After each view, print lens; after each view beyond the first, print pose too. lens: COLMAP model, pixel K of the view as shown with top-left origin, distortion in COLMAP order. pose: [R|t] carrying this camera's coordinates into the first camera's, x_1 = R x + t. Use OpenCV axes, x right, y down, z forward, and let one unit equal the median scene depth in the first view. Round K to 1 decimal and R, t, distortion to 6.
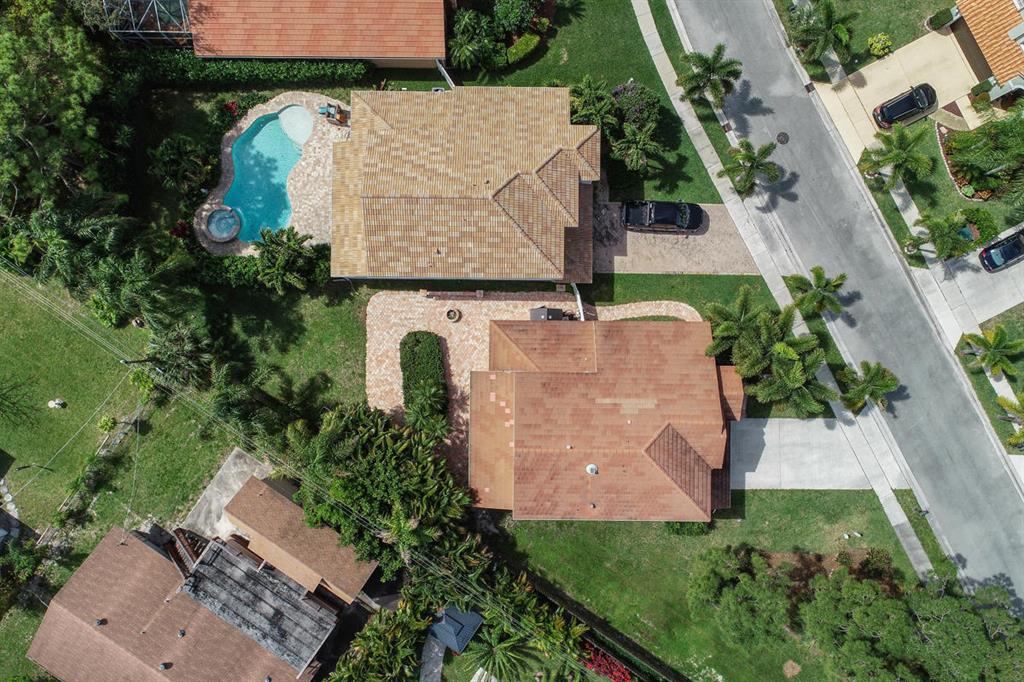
lens RADIAL K [[772.3, 0, 512.0], [0, 772.3, 341.0], [0, 0, 1]] dist [-0.003390, 0.000162]
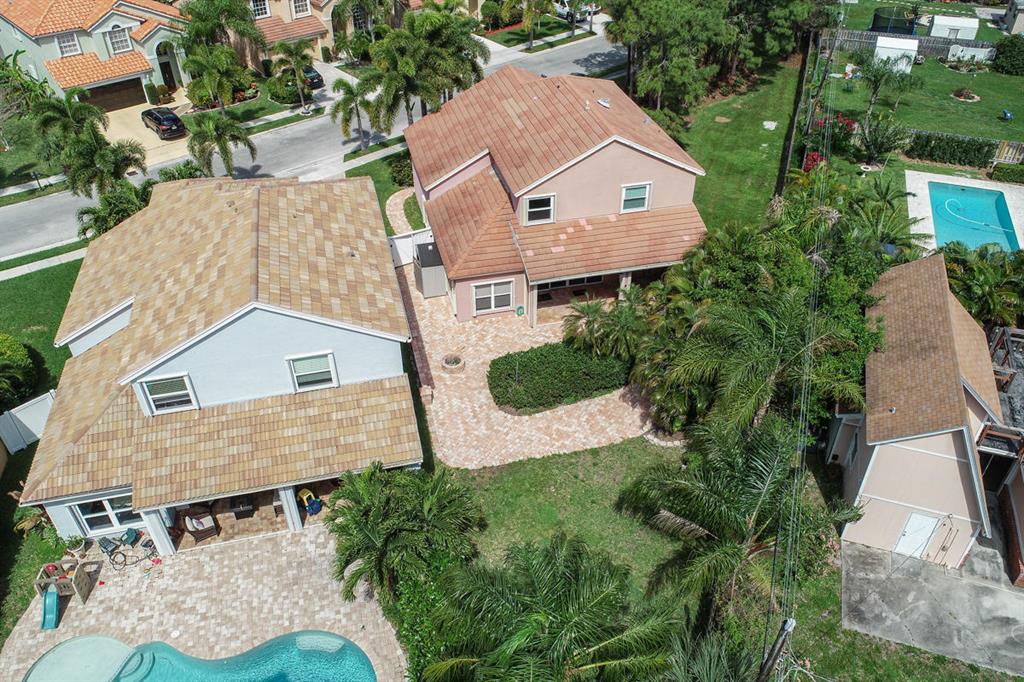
lens RADIAL K [[772.3, 0, 512.0], [0, 772.3, 341.0], [0, 0, 1]] dist [-0.003390, 0.000162]
pose [[-0.252845, -0.590143, 0.766682, -0.551915], [0.967476, -0.147912, 0.205213, -0.112319], [-0.007704, 0.793633, 0.608348, 0.606320]]
